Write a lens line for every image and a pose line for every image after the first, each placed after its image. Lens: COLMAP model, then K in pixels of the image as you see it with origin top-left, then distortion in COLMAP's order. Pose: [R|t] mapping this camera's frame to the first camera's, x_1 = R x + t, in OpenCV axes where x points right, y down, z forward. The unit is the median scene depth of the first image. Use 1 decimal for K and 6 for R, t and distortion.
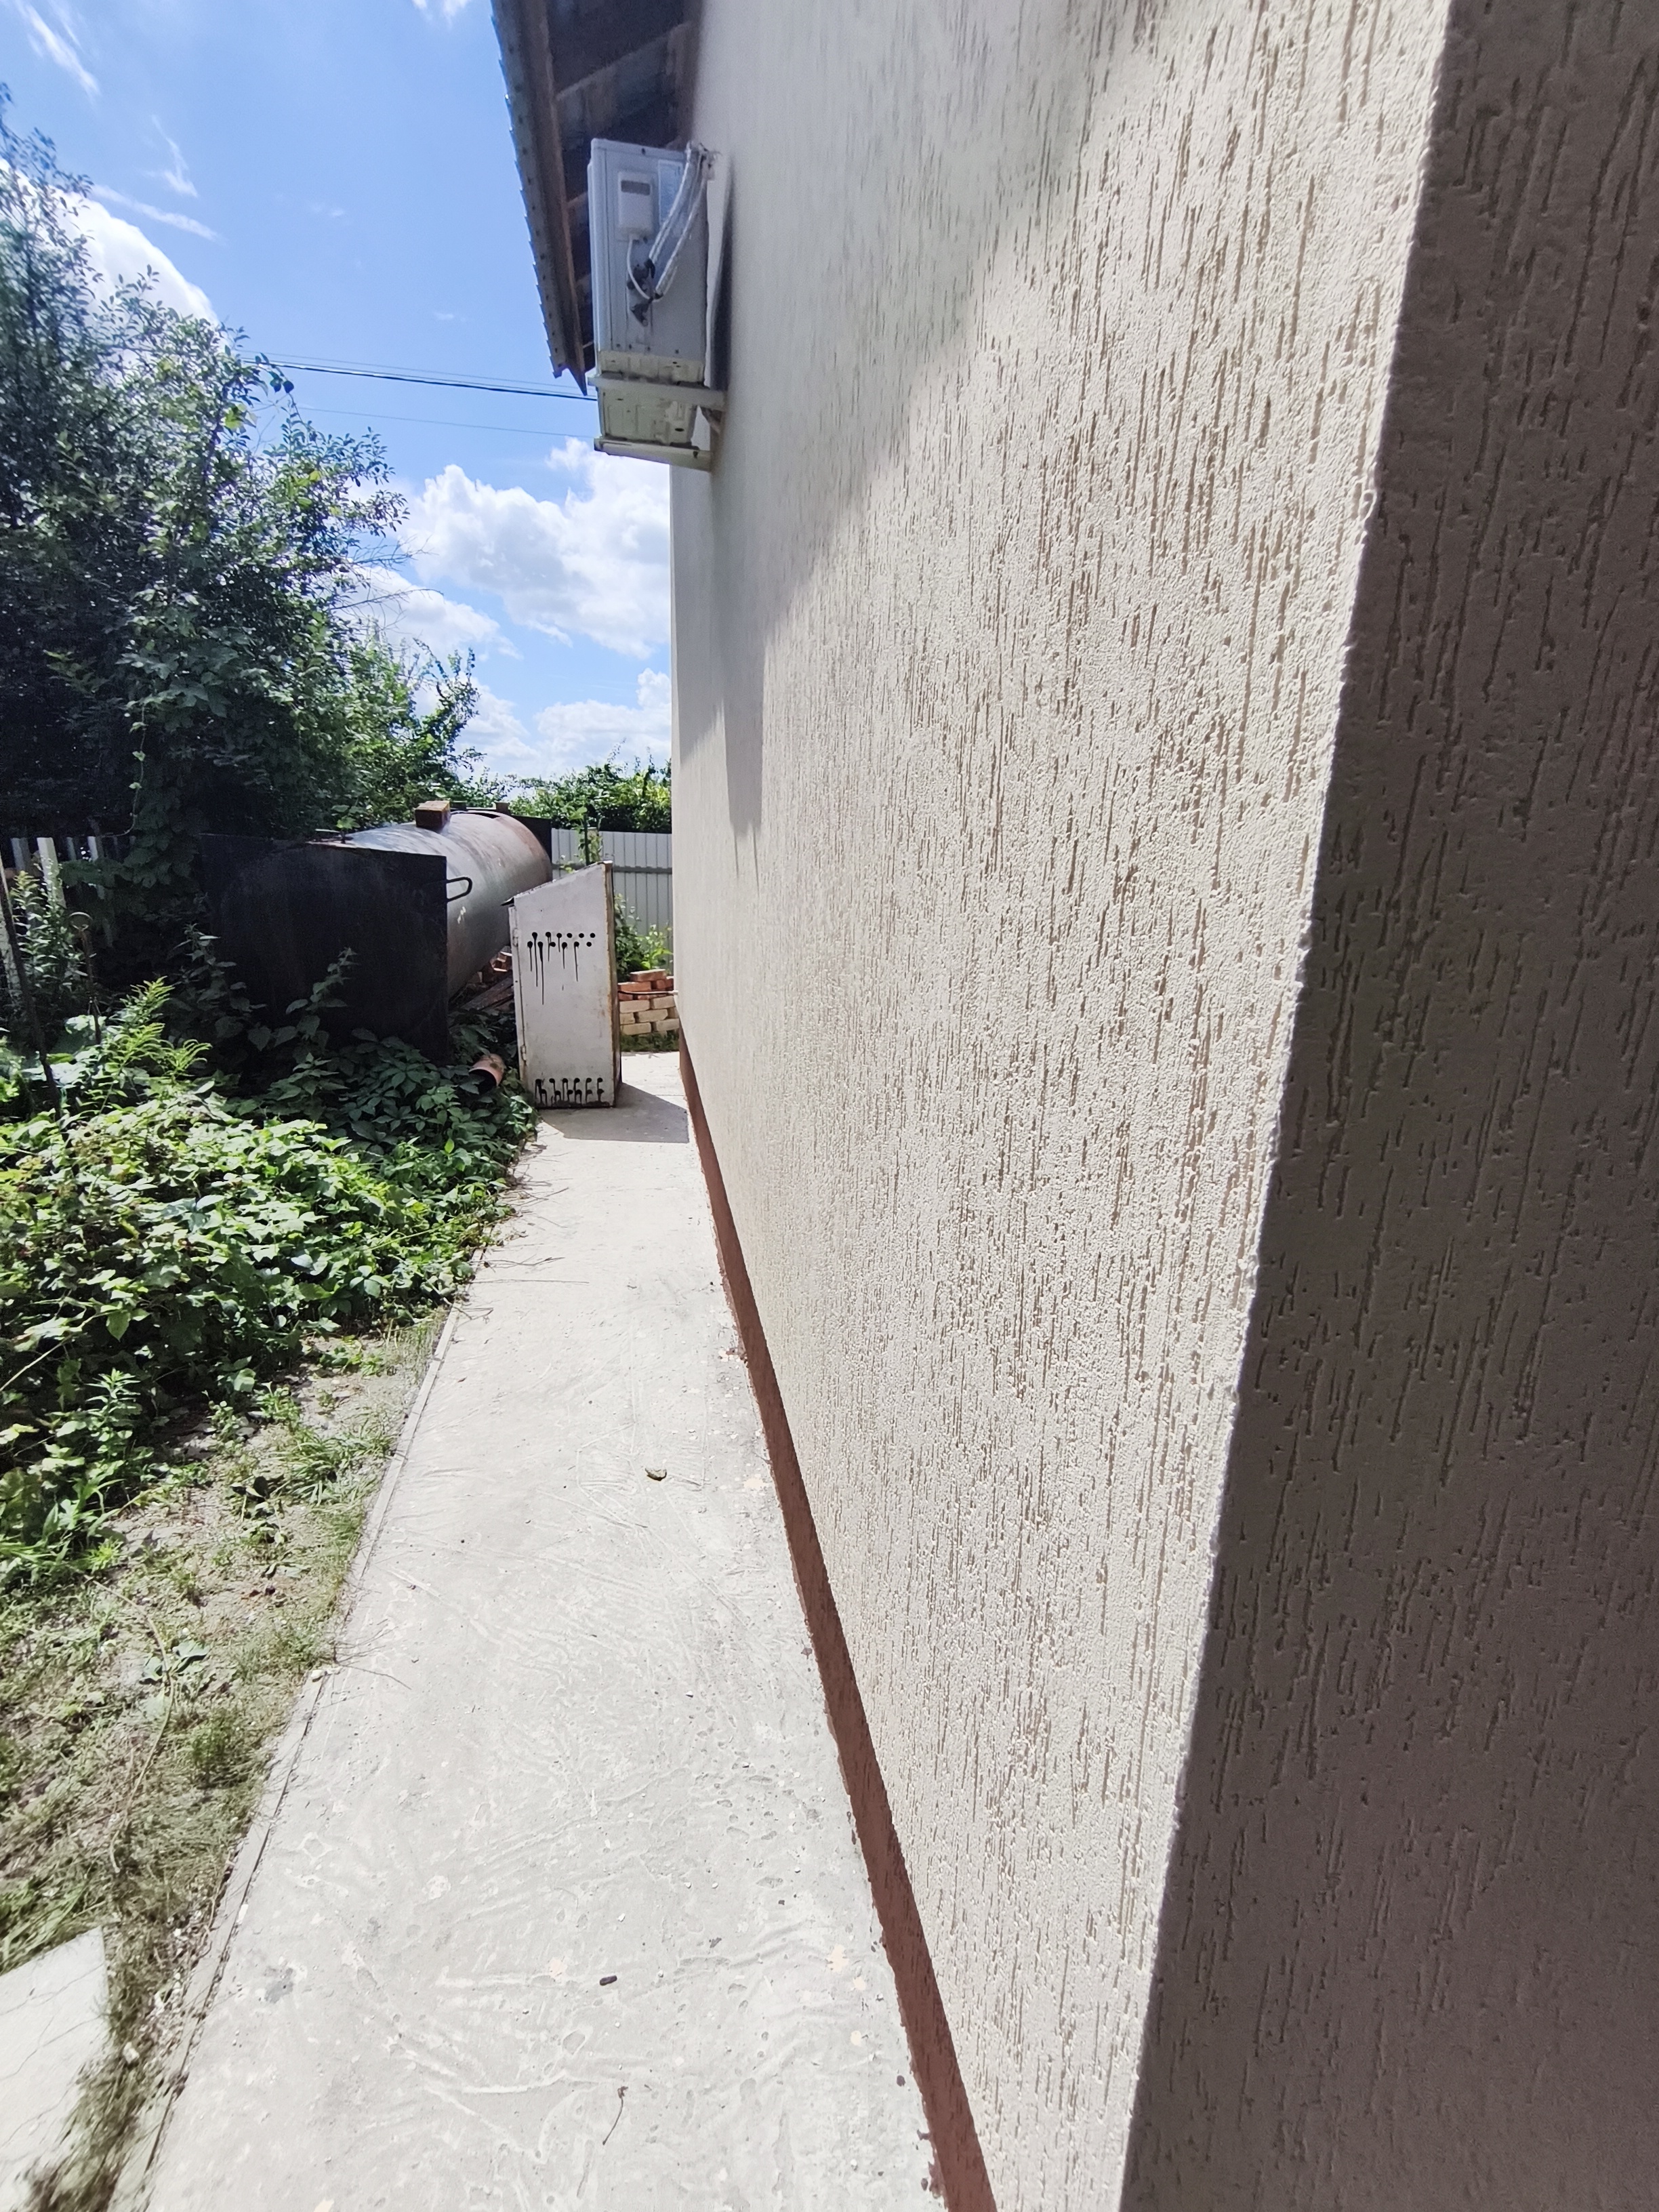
lens RADIAL K [[976.8, 0, 836.2], [0, 976.8, 1114.9], [0, 0, 1]] dist [-0.003063, -0.000615]
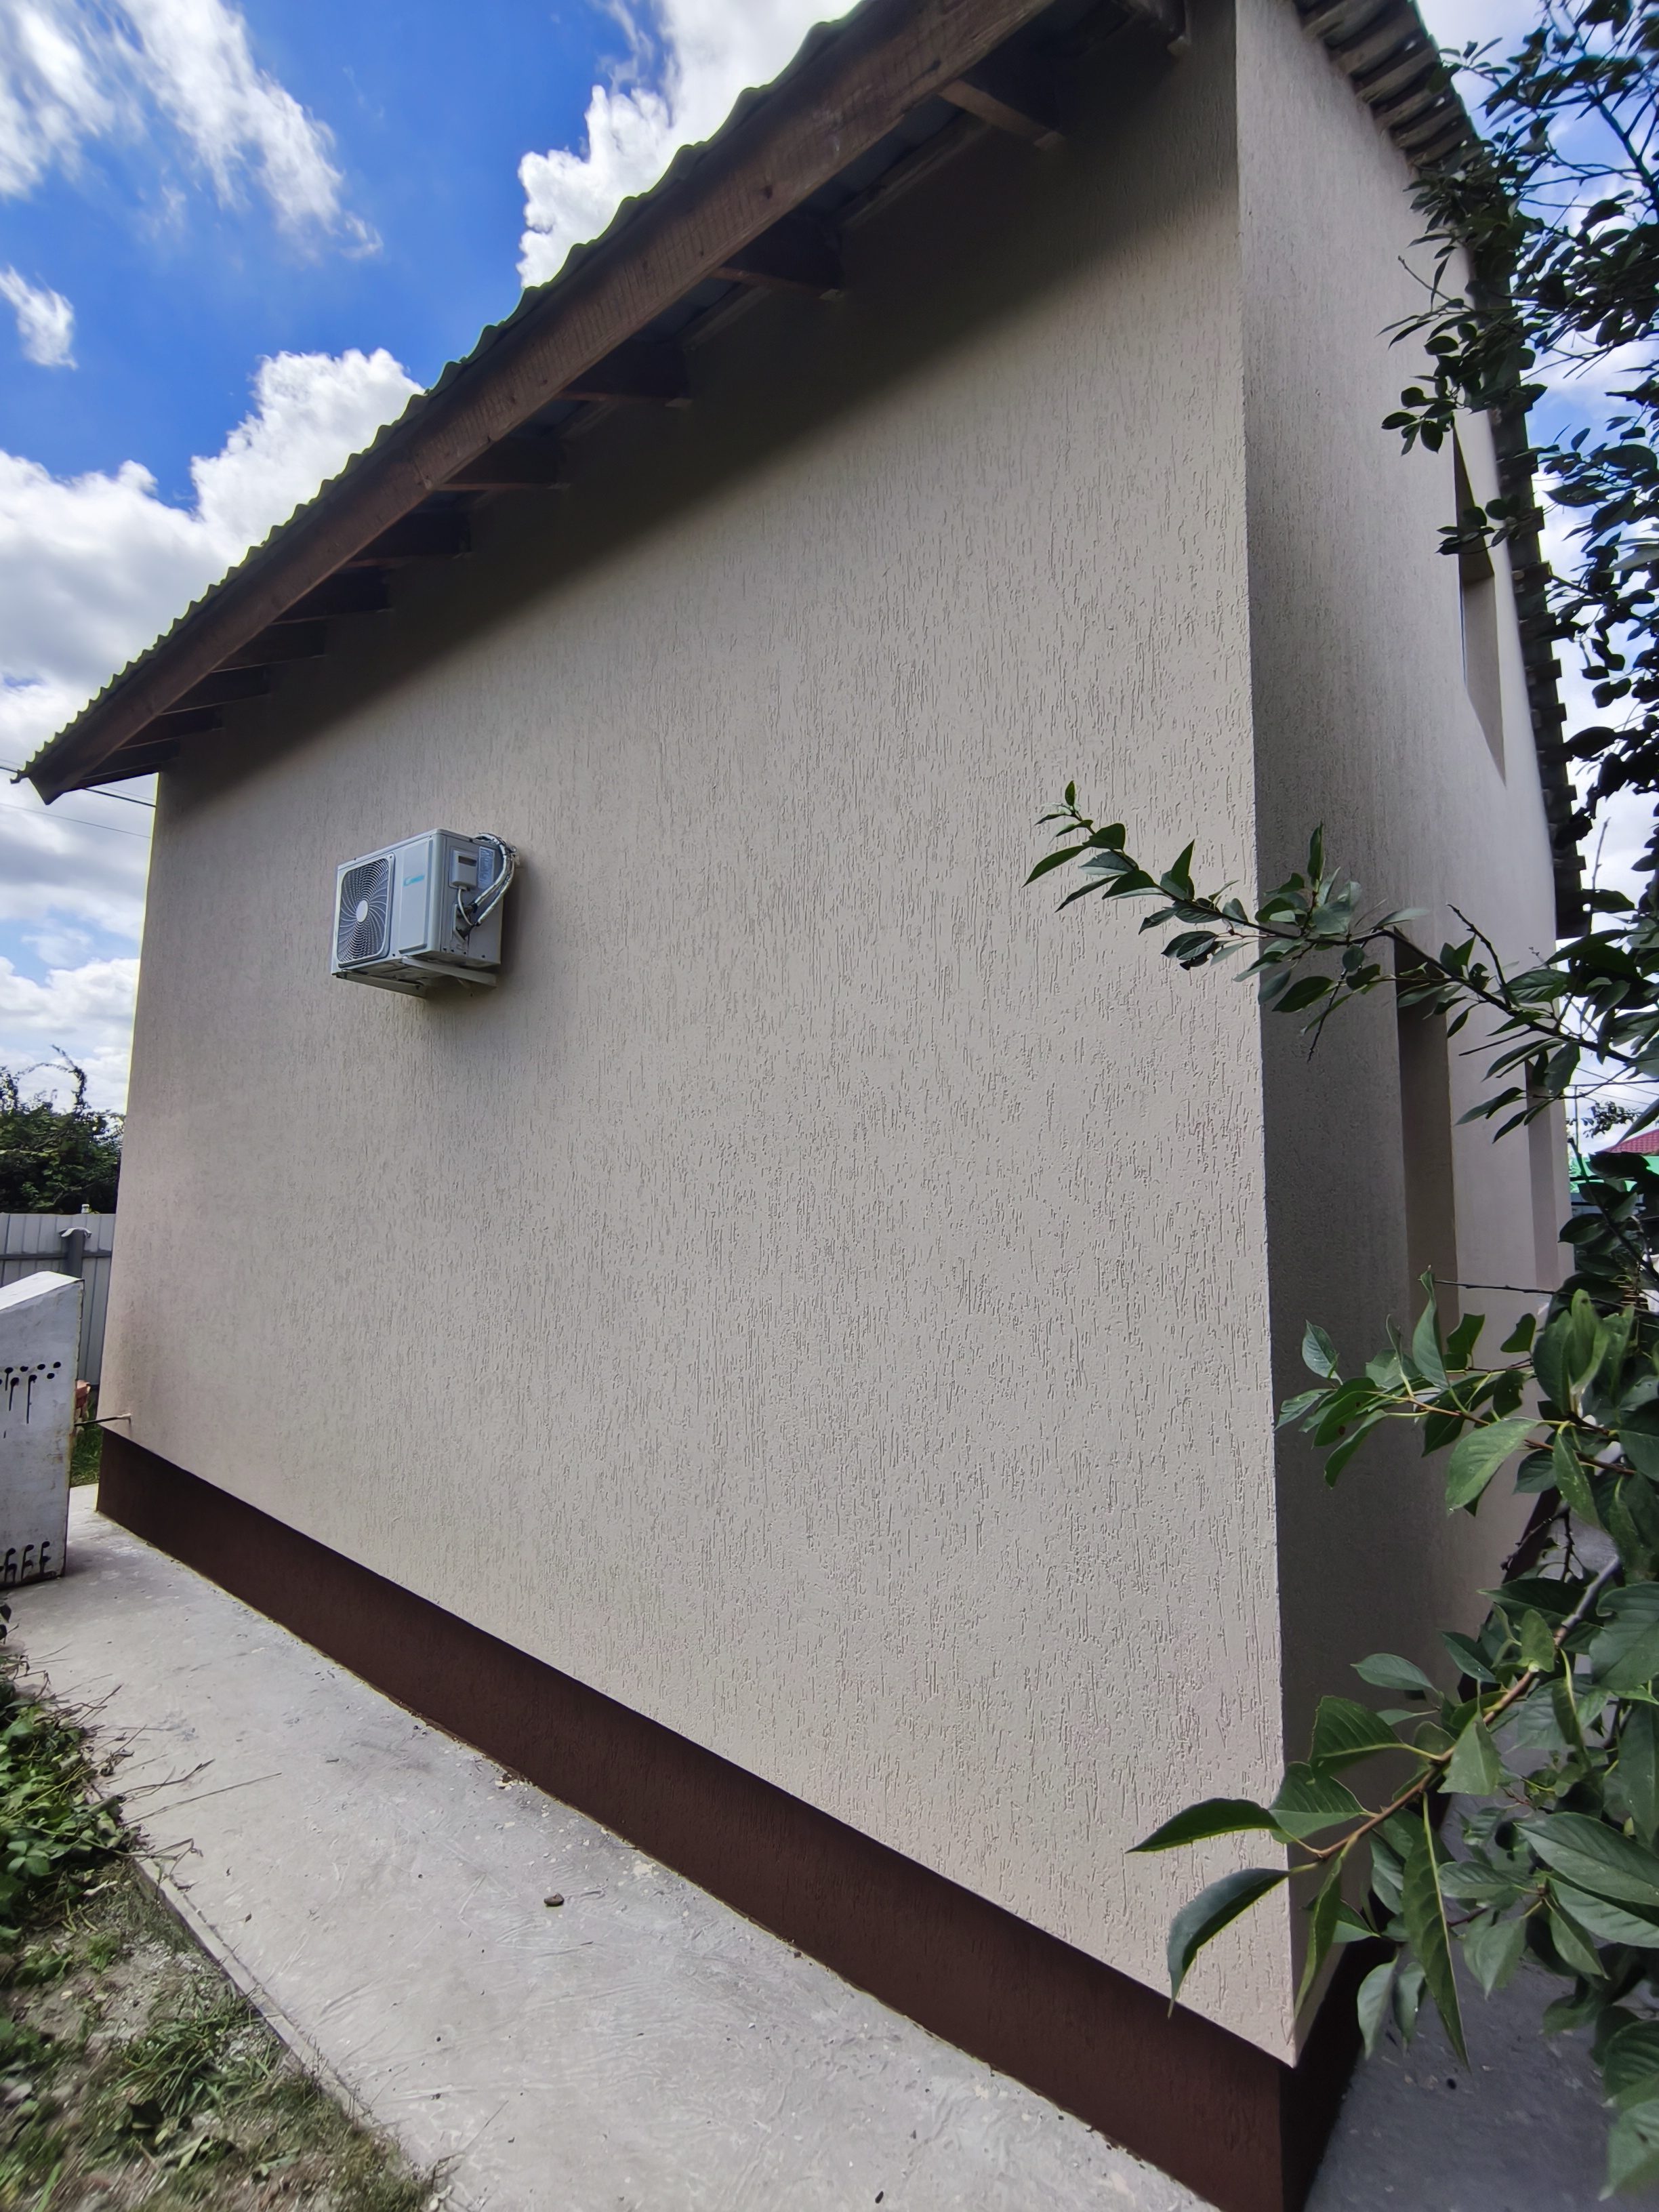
lens RADIAL K [[976.8, 0, 817.1], [0, 976.8, 1110.0], [0, 0, 1]] dist [-0.003063, -0.000615]
pose [[0.784150, 0.048545, 0.618669, -0.730317], [0.166601, 0.943870, -0.285226, -0.111316], [-0.597790, 0.326731, 0.732048, -0.271812]]
